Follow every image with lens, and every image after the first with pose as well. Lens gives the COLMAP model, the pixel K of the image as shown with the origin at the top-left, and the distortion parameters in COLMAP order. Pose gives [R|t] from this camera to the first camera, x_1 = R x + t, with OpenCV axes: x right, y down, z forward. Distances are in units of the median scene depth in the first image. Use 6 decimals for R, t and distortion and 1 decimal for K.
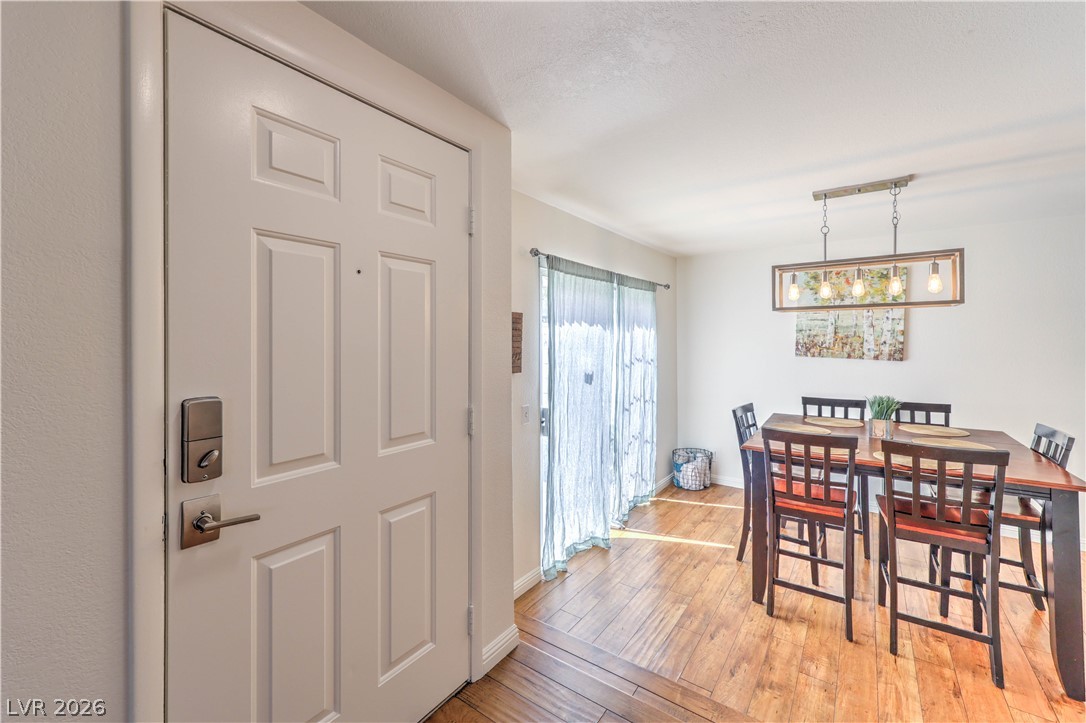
lens RADIAL K [[434.4, 0, 547.7], [0, 434.4, 349.9], [0, 0, 1]] dist [0.002594, 0.000684]
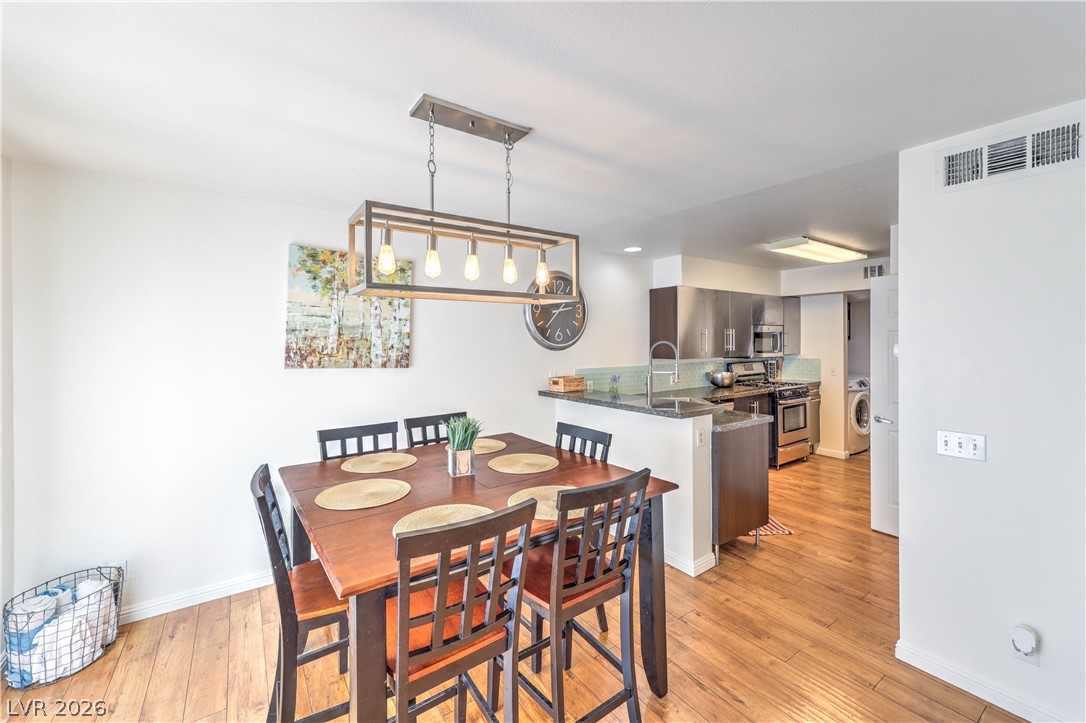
lens RADIAL K [[436.7, 0, 546.2], [0, 436.7, 342.5], [0, 0, 1]] dist [0.001862, 0.000213]
pose [[0.323235, -0.001547, 0.946318, 0.067107], [0.025757, 0.999643, -0.007164, -0.011178], [-0.945968, 0.026690, 0.323159, 0.428065]]
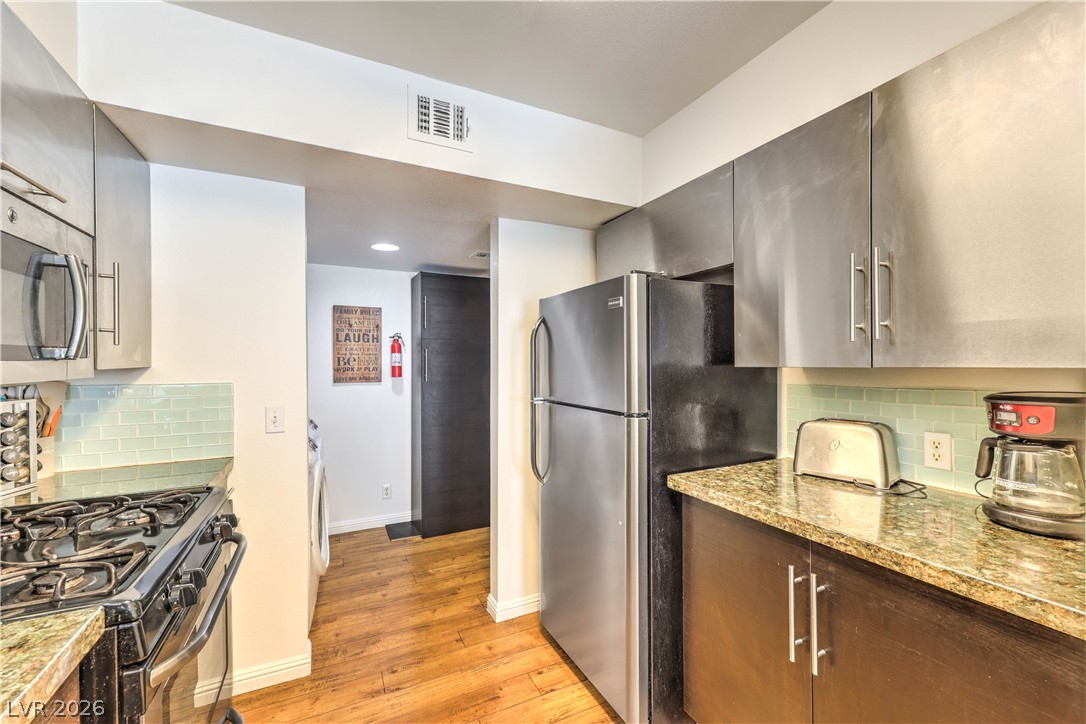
lens RADIAL K [[444.0, 0, 544.0], [0, 444.0, 367.1], [0, 0, 1]] dist [0.000761, 0.000292]
pose [[-0.886807, -0.001350, 0.462138, 1.252953], [0.012847, 0.999537, 0.027571, 0.031357], [-0.461961, 0.030388, -0.886379, 0.288593]]
